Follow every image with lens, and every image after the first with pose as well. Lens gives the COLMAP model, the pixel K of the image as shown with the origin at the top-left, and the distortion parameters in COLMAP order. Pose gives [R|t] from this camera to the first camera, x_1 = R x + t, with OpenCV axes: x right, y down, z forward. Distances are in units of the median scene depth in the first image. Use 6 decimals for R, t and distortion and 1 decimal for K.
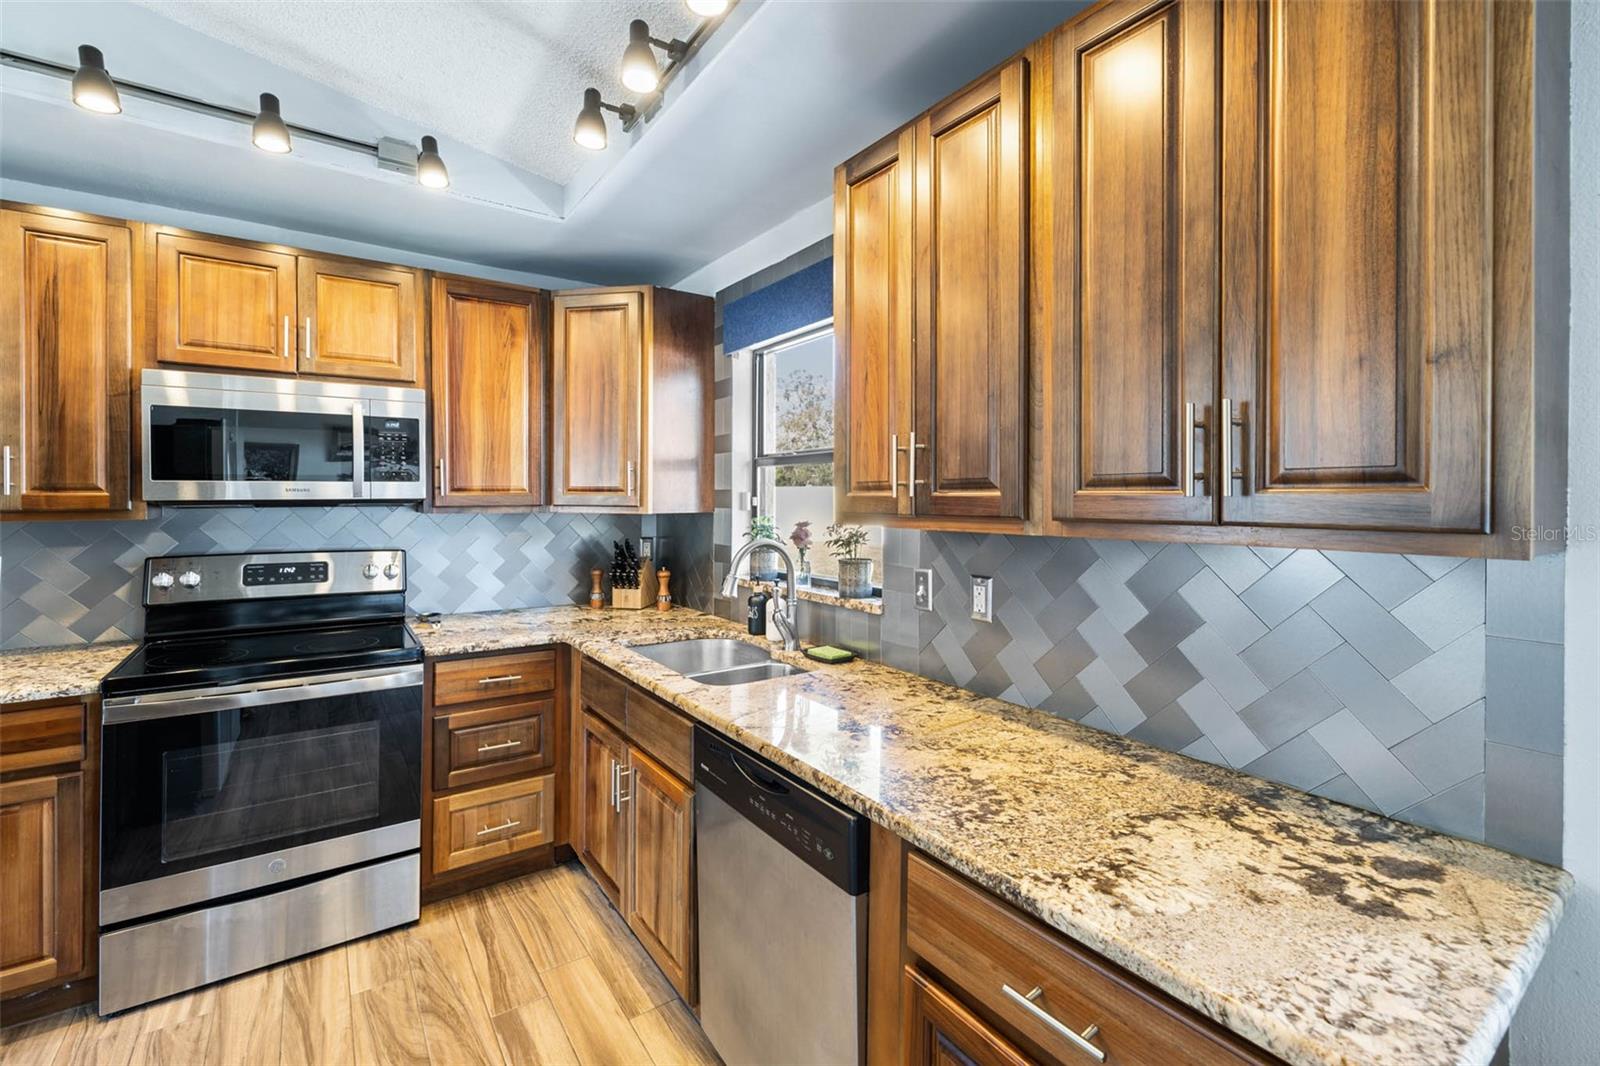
lens RADIAL K [[679.0, 0, 792.2], [0, 679.0, 496.5], [0, 0, 1]] dist [-0.001089, 0.000471]
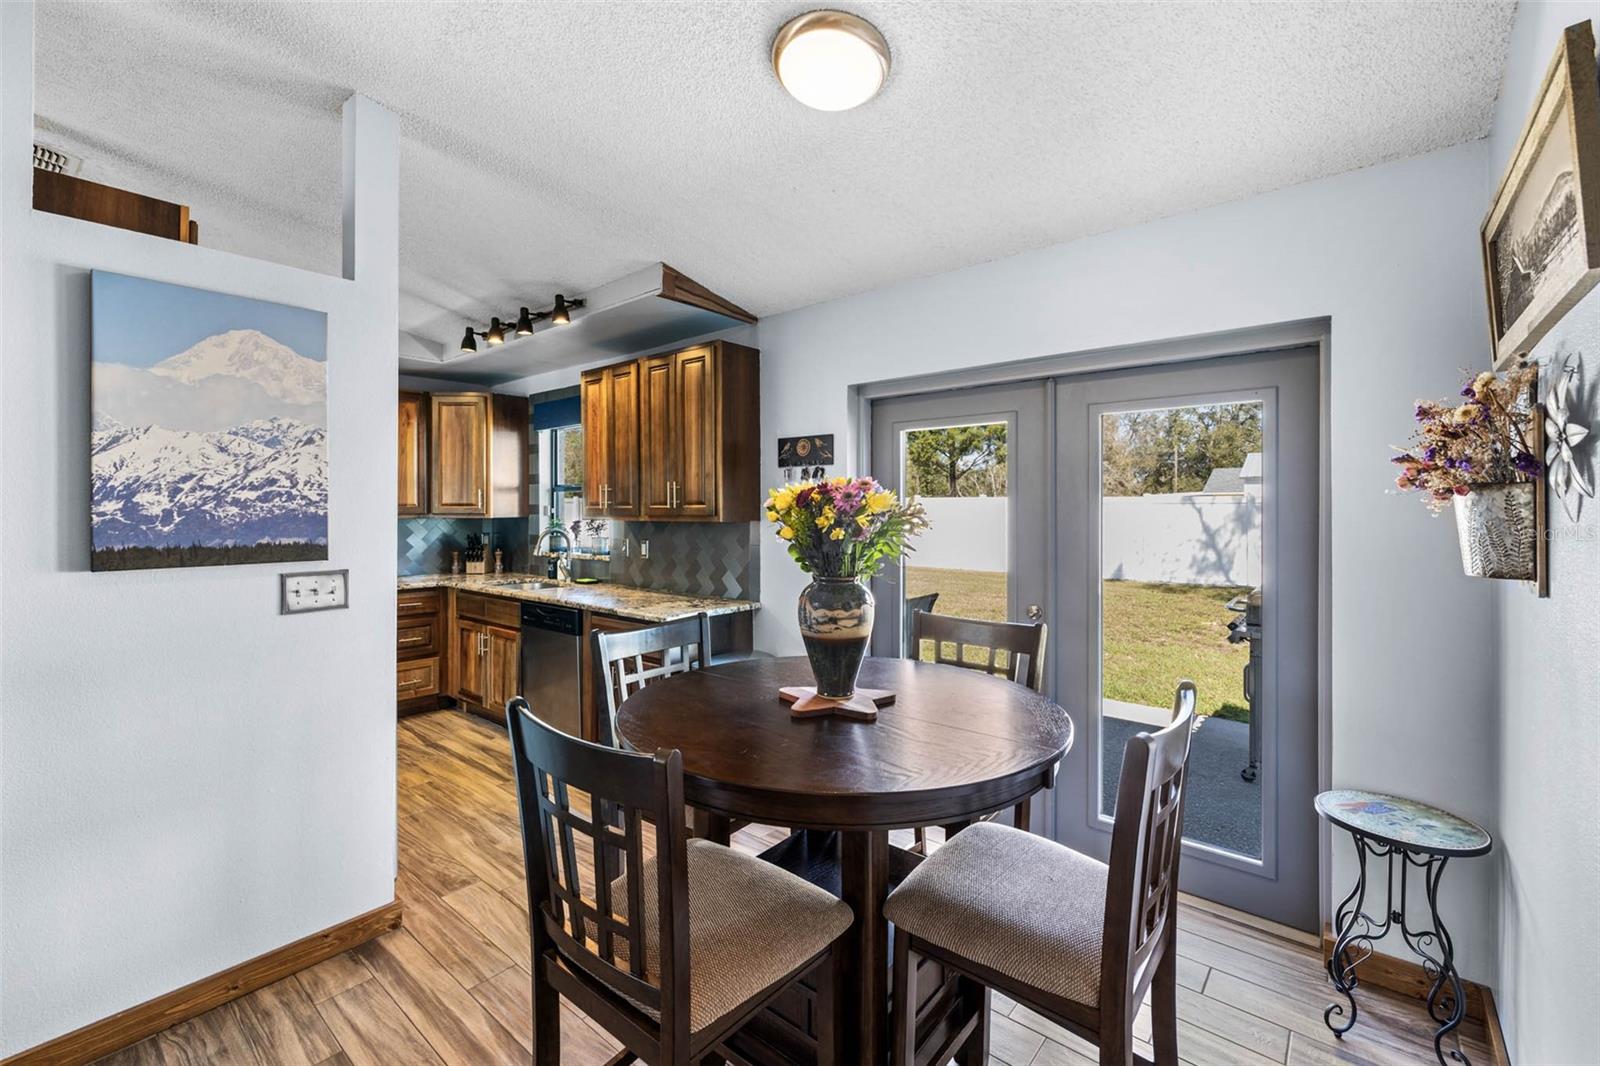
lens RADIAL K [[681.0, 0, 795.2], [0, 681.0, 502.9], [0, 0, 1]] dist [-0.001721, 0.000009]
pose [[0.967019, -0.006484, 0.254621, 0.151410], [0.007392, 0.999969, -0.002611, -0.005258], [-0.254596, 0.004408, 0.967037, -1.299567]]
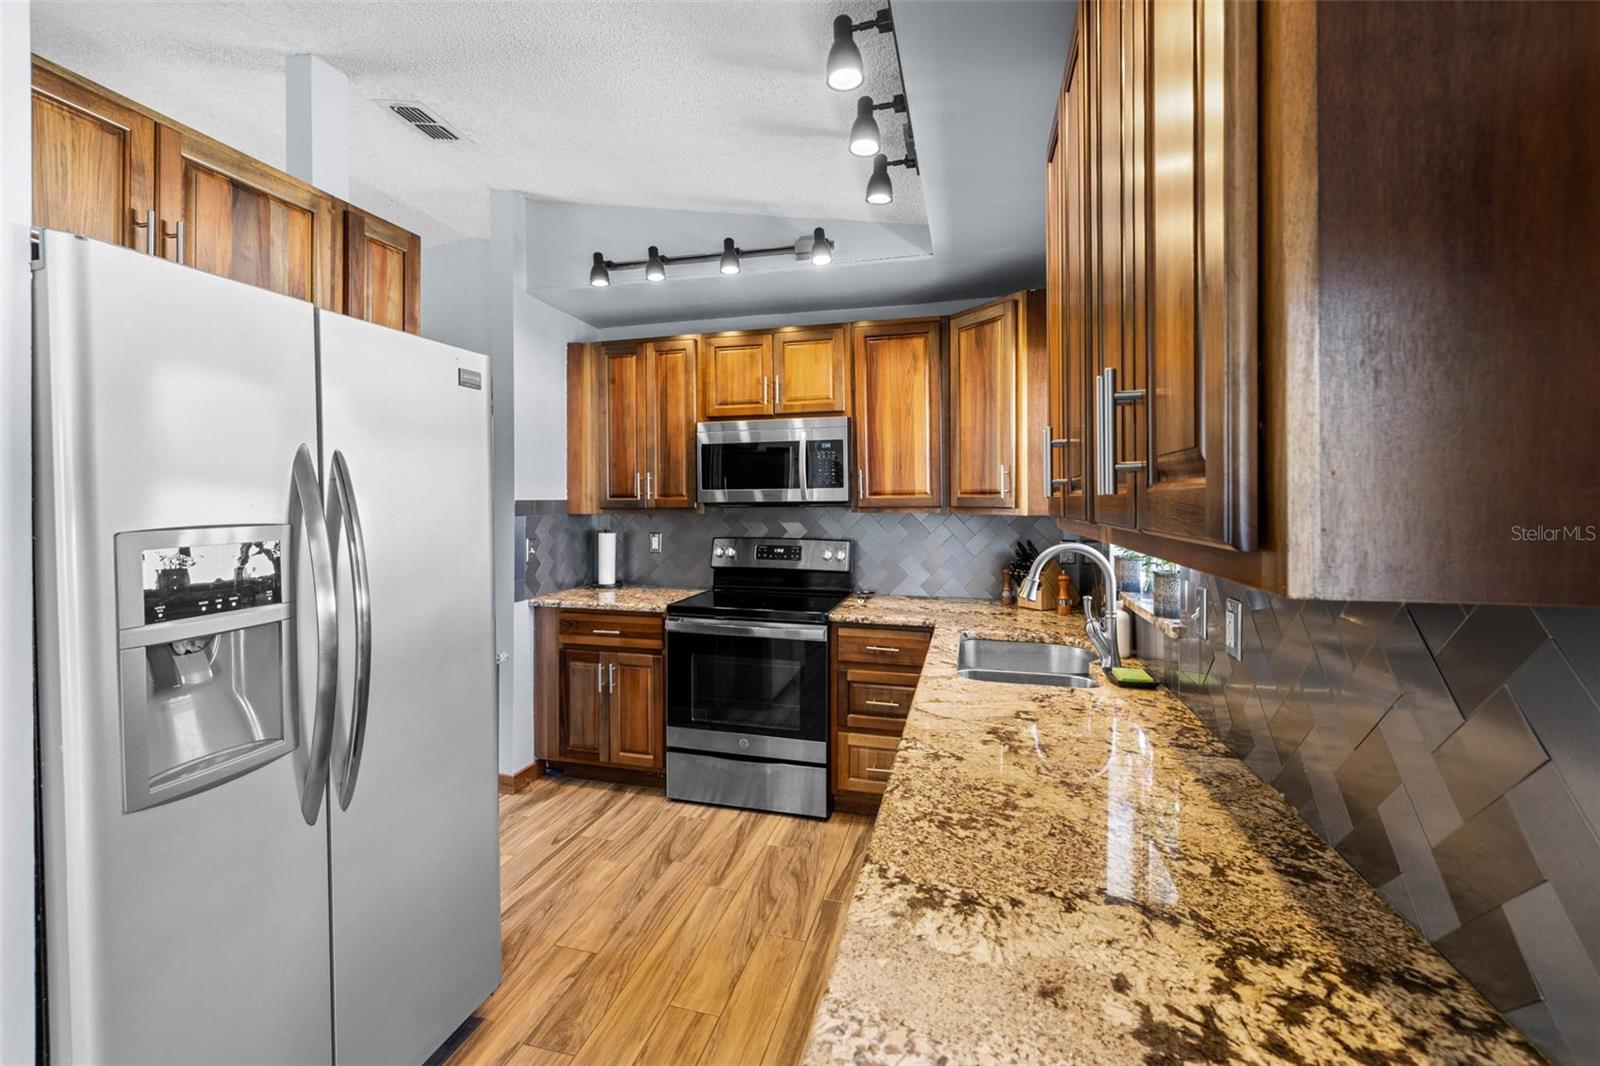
lens RADIAL K [[681.0, 0, 795.2], [0, 681.0, 502.9], [0, 0, 1]] dist [-0.001721, 0.000009]
pose [[0.646653, -0.000076, -0.762784, 0.464577], [0.003859, 0.999988, 0.003172, 0.002777], [0.762775, -0.004995, 0.646645, 0.105611]]
